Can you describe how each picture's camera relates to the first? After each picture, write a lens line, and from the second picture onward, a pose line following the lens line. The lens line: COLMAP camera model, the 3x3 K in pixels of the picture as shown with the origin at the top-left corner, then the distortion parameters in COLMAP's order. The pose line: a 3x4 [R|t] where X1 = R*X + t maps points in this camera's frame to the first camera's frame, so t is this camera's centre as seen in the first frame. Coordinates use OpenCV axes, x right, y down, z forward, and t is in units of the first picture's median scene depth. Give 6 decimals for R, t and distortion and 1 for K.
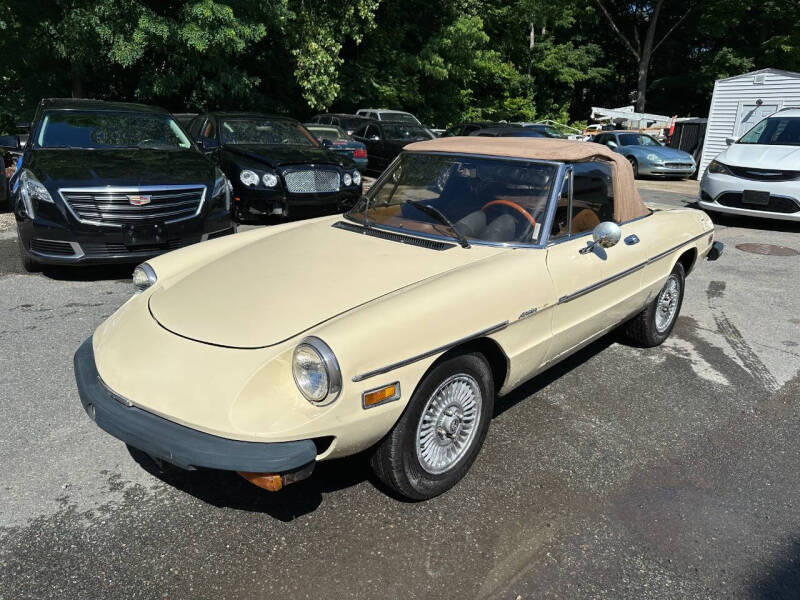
lens RADIAL K [[566.3, 0, 404.4], [0, 566.3, 303.4], [0, 0, 1]] dist [0.014560, -0.022835]
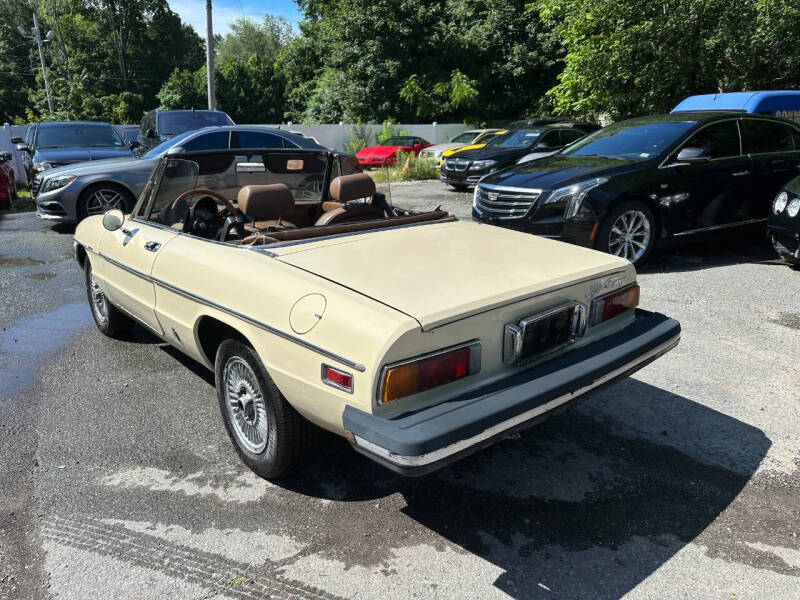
lens RADIAL K [[566.3, 0, 404.4], [0, 566.3, 303.4], [0, 0, 1]] dist [0.014560, -0.022835]
pose [[-0.098723, 0.255777, -0.961682, 0.253679], [-0.289160, 0.917330, 0.273665, -0.079691], [0.952177, 0.305097, -0.016601, 0.289293]]
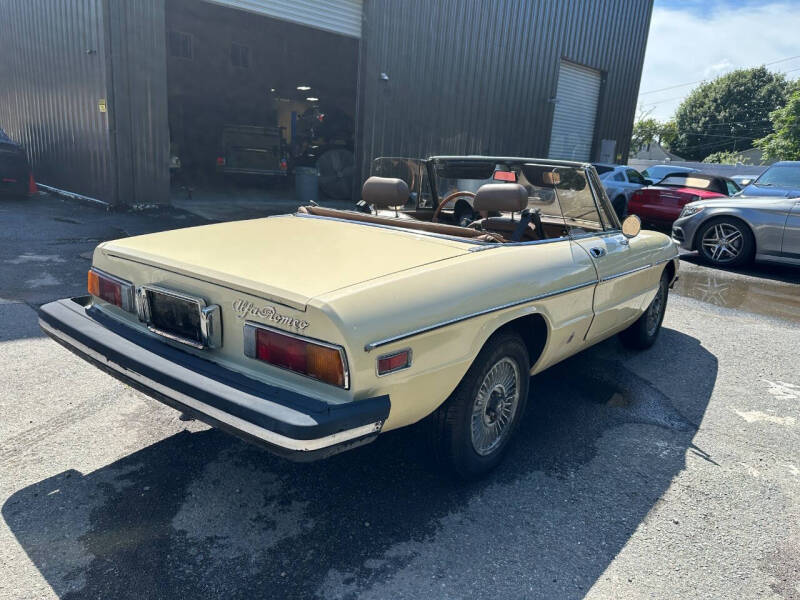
lens RADIAL K [[566.3, 0, 404.4], [0, 566.3, 303.4], [0, 0, 1]] dist [0.014560, -0.022835]
pose [[-0.988366, -0.059973, -0.139771, 0.090442], [-0.124574, 0.846434, 0.517716, -0.120794], [0.087258, 0.529105, -0.844058, 0.431558]]
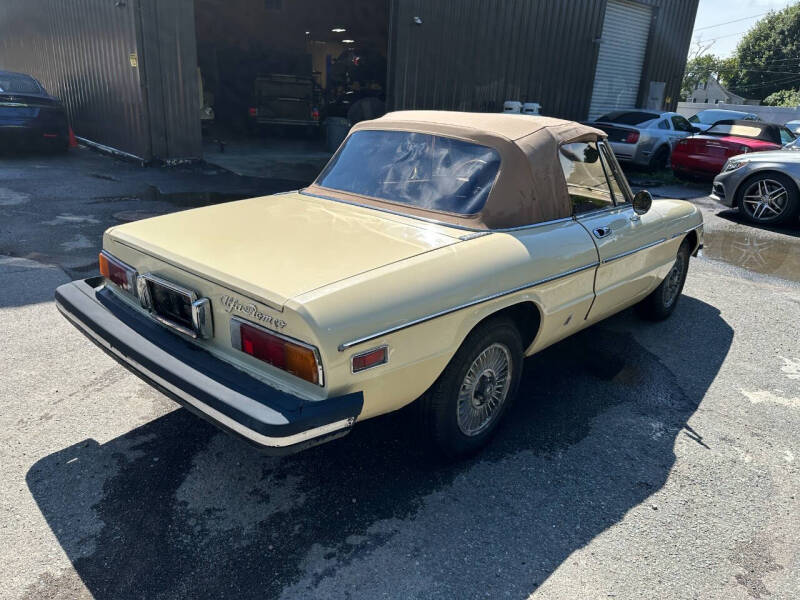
lens RADIAL K [[566.3, 0, 404.4], [0, 566.3, 303.4], [0, 0, 1]] dist [0.014560, -0.022835]
pose [[-0.995342, -0.058697, -0.076483, 0.078778], [-0.093045, 0.792615, 0.602581, -0.132662], [0.025252, 0.606890, -0.794385, 0.429059]]
